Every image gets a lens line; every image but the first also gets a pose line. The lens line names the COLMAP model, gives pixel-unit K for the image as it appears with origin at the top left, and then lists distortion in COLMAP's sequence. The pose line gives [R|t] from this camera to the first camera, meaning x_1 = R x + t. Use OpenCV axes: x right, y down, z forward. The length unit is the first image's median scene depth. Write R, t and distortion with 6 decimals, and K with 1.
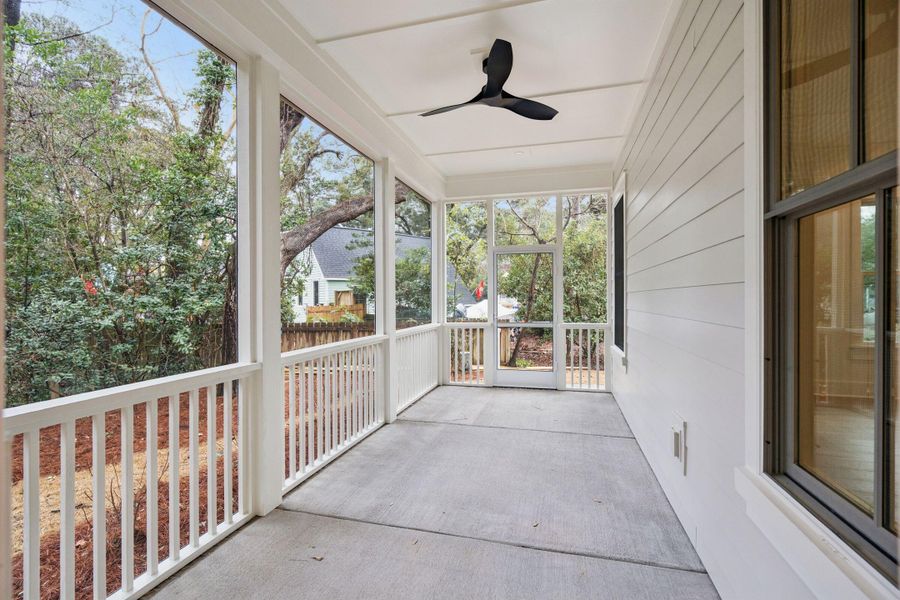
lens RADIAL K [[411.6, 0, 448.0], [0, 411.6, 299.7], [0, 0, 1]] dist [-0.000763, 0.001337]
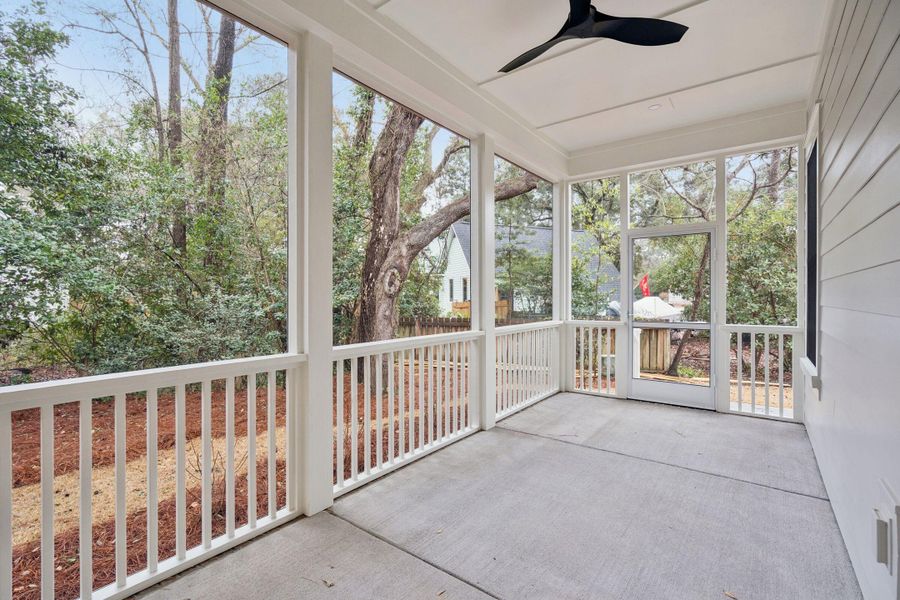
lens RADIAL K [[411.6, 0, 448.2], [0, 411.6, 296.5], [0, 0, 1]] dist [-0.000763, 0.001337]
pose [[0.928362, 0.003726, -0.371657, 0.116345], [-0.004596, 0.999988, -0.001454, 0.011707], [0.371648, 0.003058, 0.928369, 0.140498]]
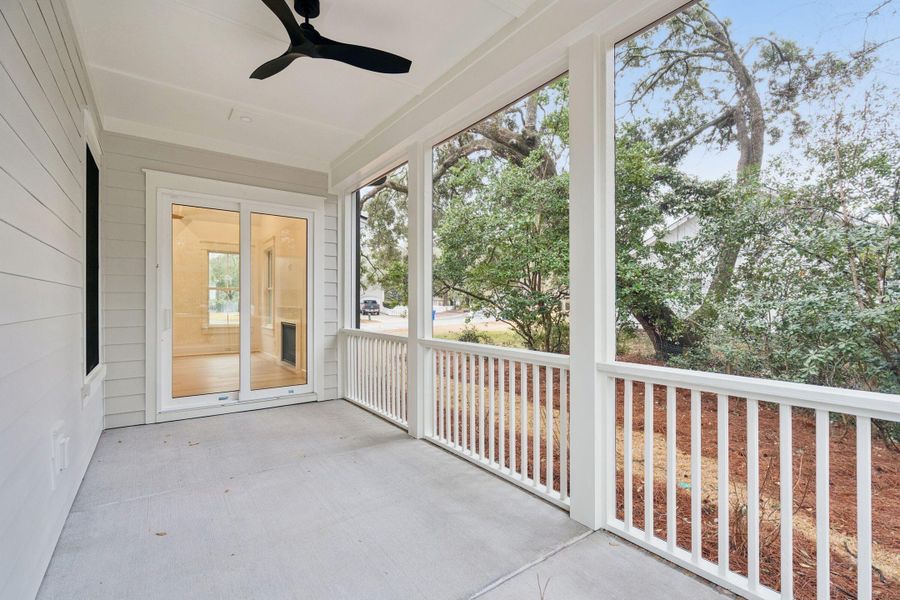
lens RADIAL K [[411.6, 0, 442.7], [0, 411.6, 303.3], [0, 0, 1]] dist [-0.000763, 0.001337]
pose [[-0.632801, 0.004119, -0.774303, 0.405896], [-0.003702, 0.999958, 0.008345, 0.005143], [0.774306, 0.008148, -0.632760, 1.232387]]
